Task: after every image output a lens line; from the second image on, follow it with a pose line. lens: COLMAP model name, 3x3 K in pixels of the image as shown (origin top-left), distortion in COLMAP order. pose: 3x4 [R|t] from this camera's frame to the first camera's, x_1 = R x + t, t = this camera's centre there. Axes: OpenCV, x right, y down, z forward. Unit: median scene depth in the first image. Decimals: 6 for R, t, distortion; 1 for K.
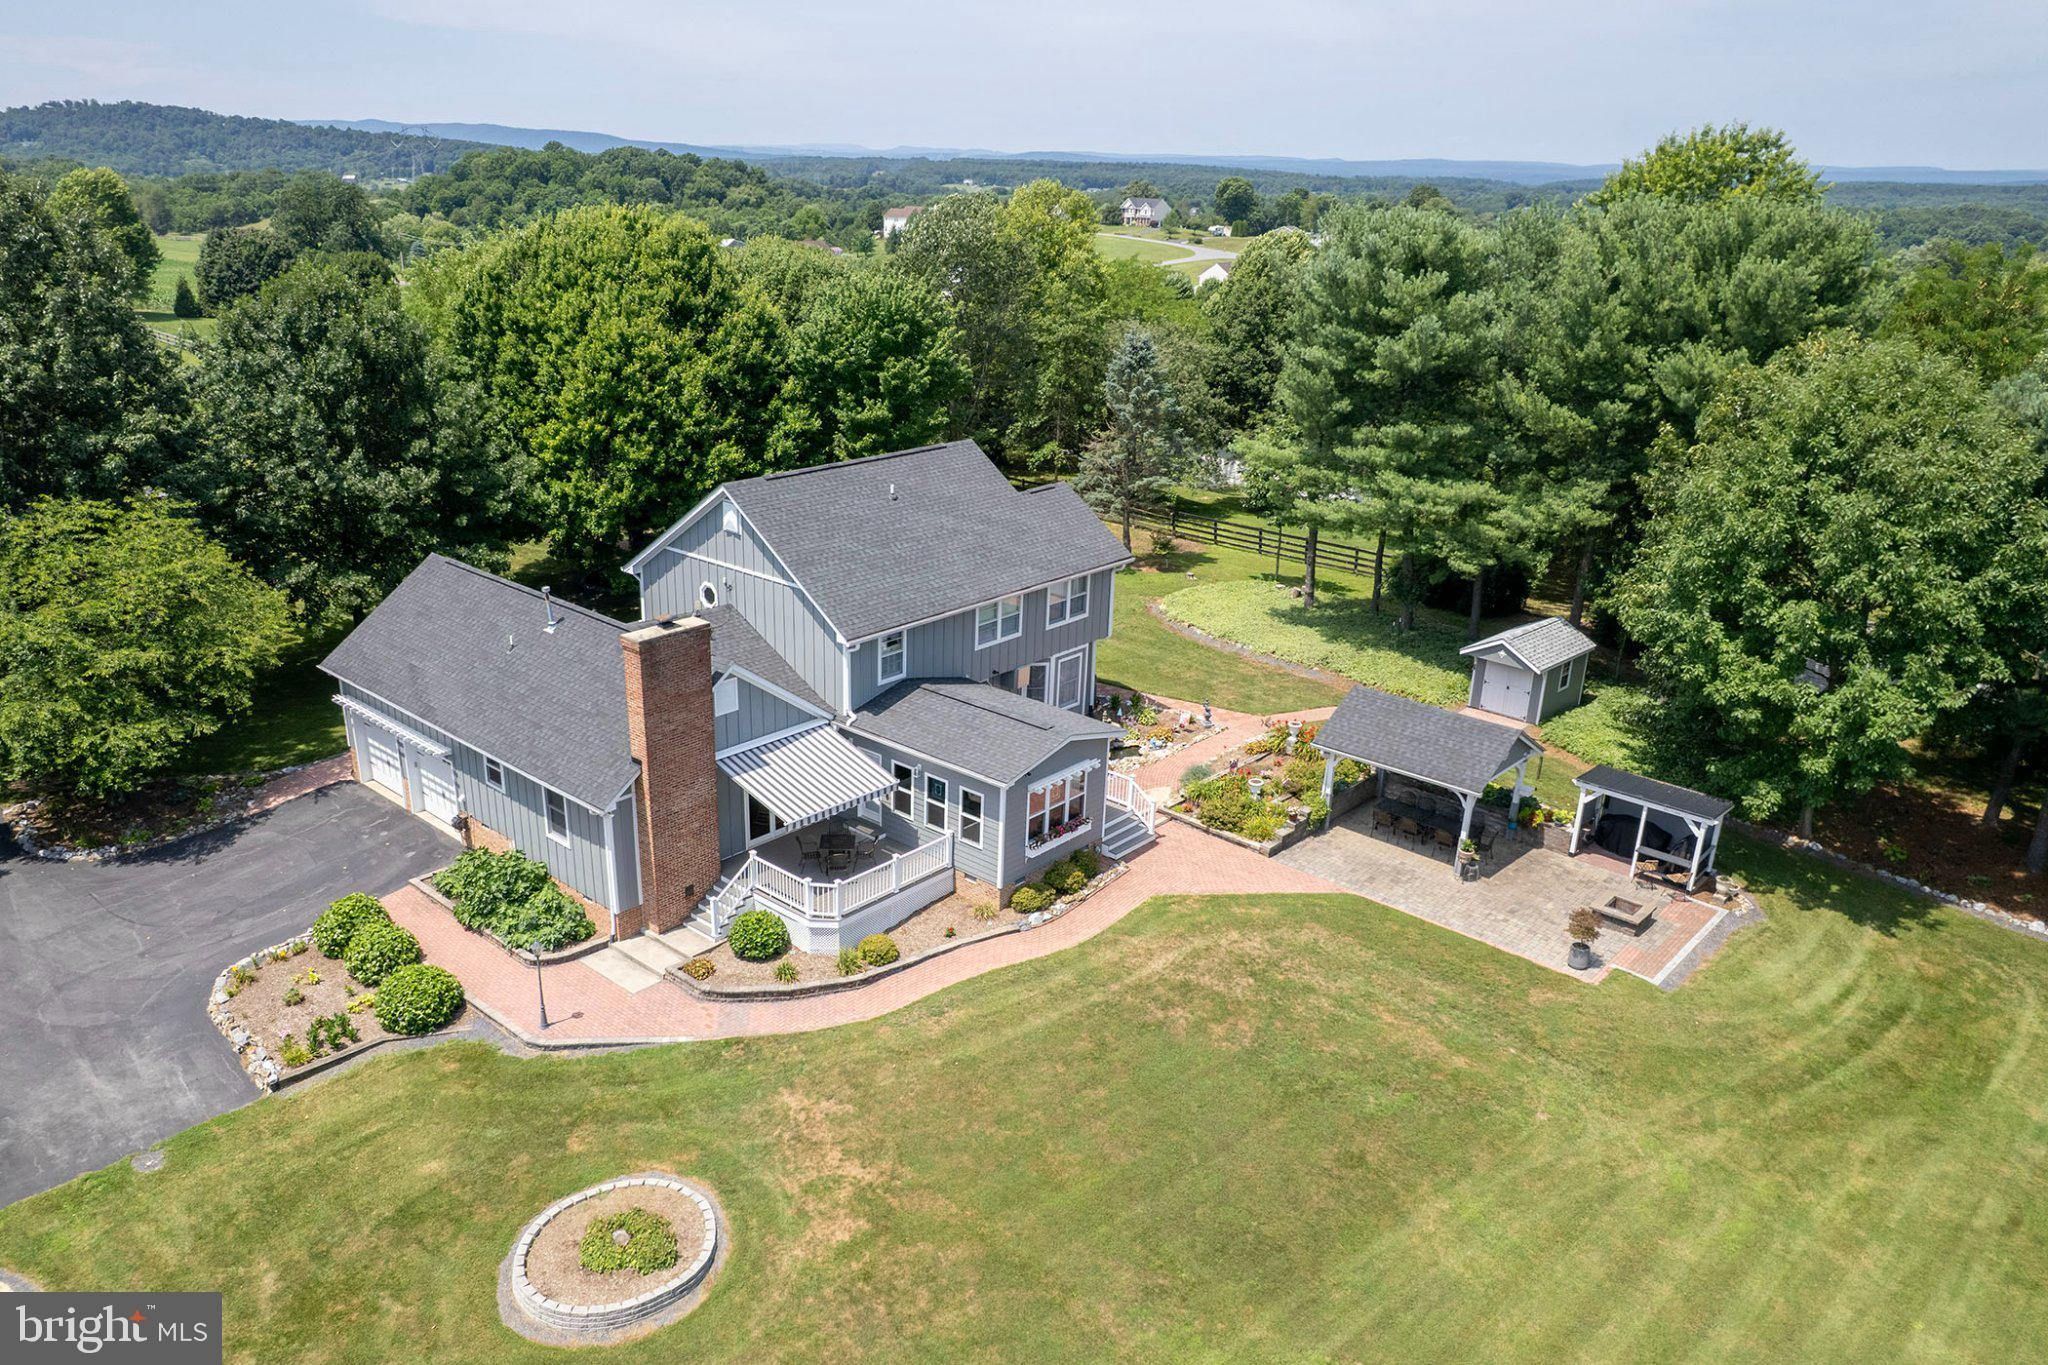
lens RADIAL K [[1464.9, 0, 962.0], [0, 1464.9, 738.0], [0, 0, 1]] dist [-0.045167, 0.002160]
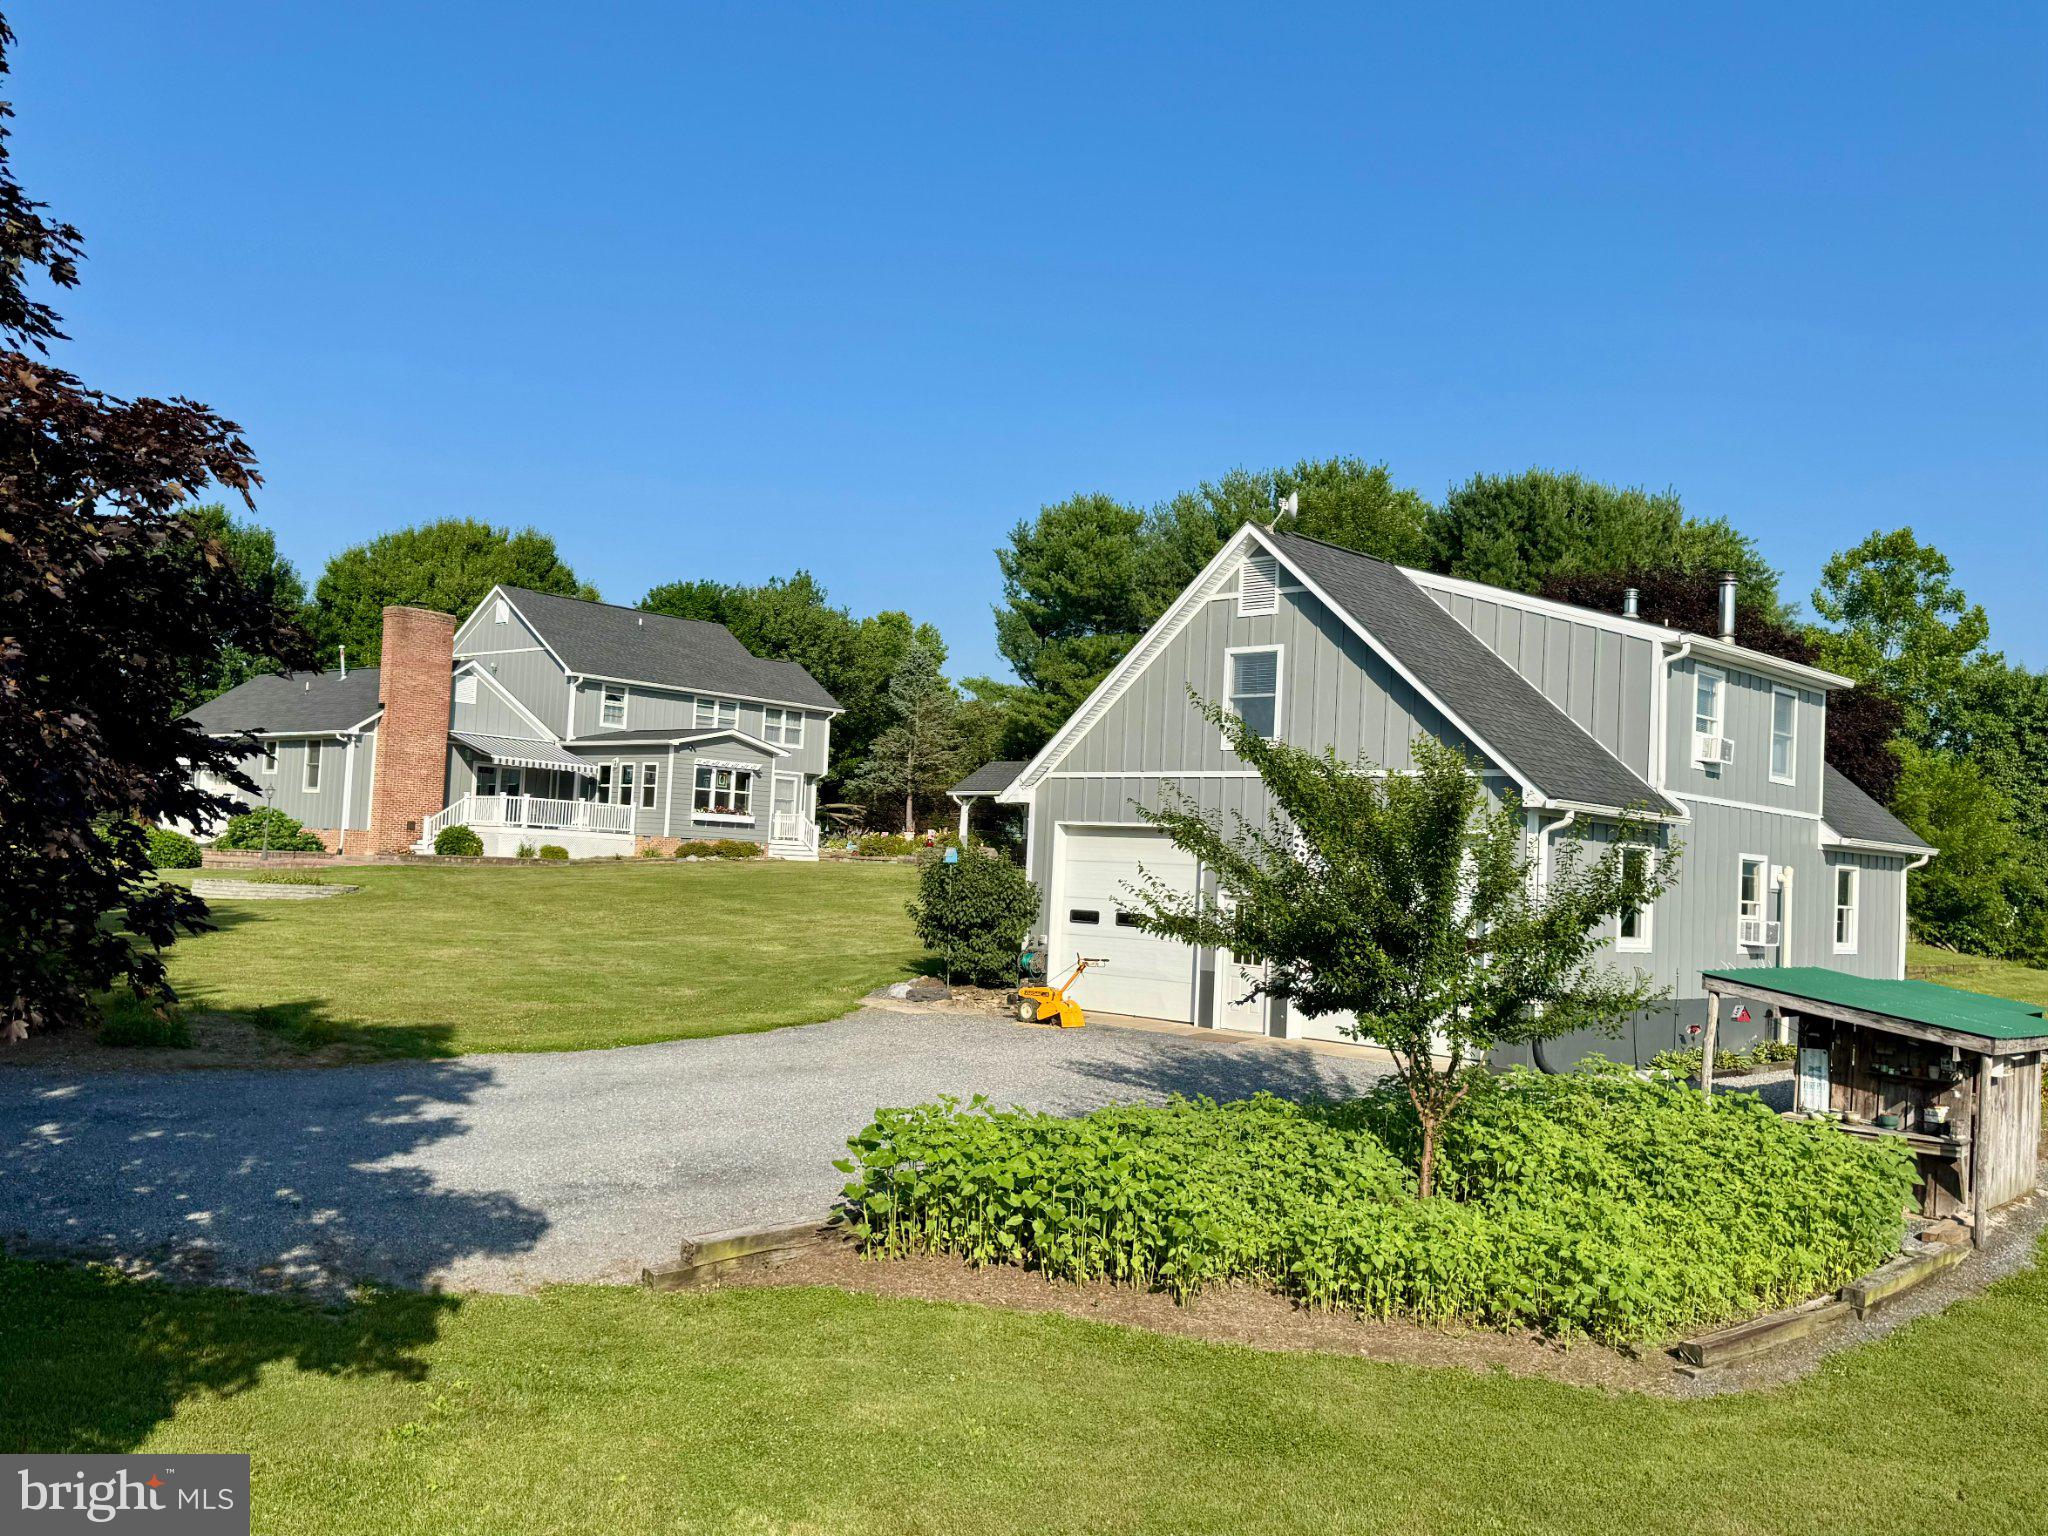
lens RADIAL K [[1748.5, 0, 1024.0], [0, 1748.5, 768.0], [0, 0, 1]] dist [0.216003, -0.627951]
pose [[0.999221, 0.033605, 0.020697, 0.300345], [-0.021604, 0.904586, -0.425743, 0.686155], [-0.033030, 0.424965, 0.904607, -0.409005]]
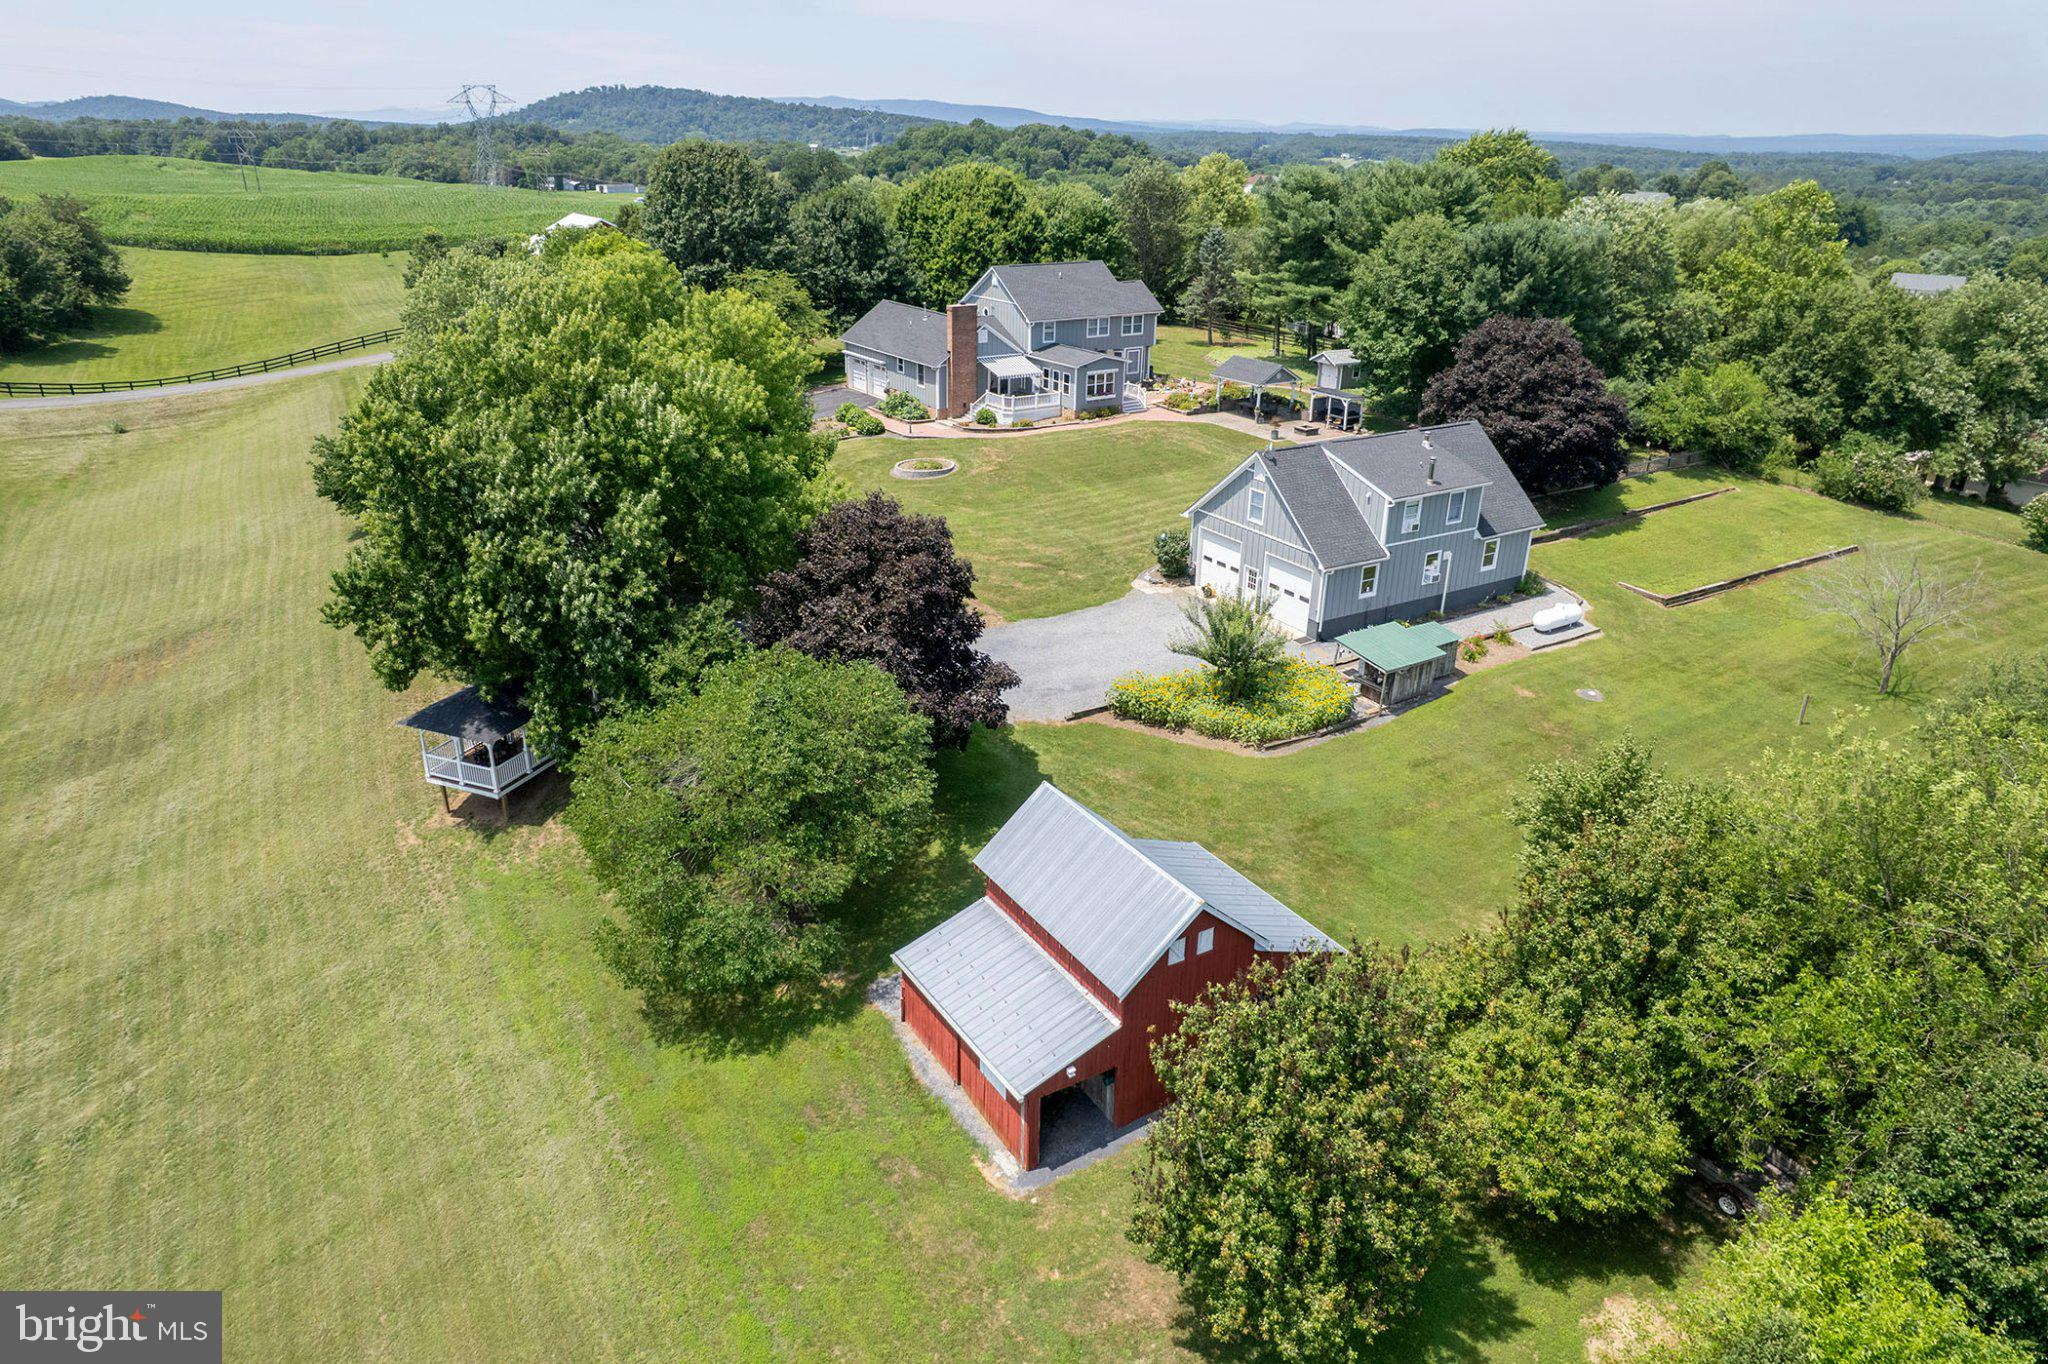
lens RADIAL K [[1315.2, 0, 1024.0], [0, 1315.2, 682.0], [0, 0, 1]] dist [-0.072788, 0.064056]
pose [[0.974510, 0.085908, -0.207243, 0.481715], [-0.081655, 0.996238, 0.029006, 0.541254], [0.208955, -0.011344, 0.977859, -1.409412]]
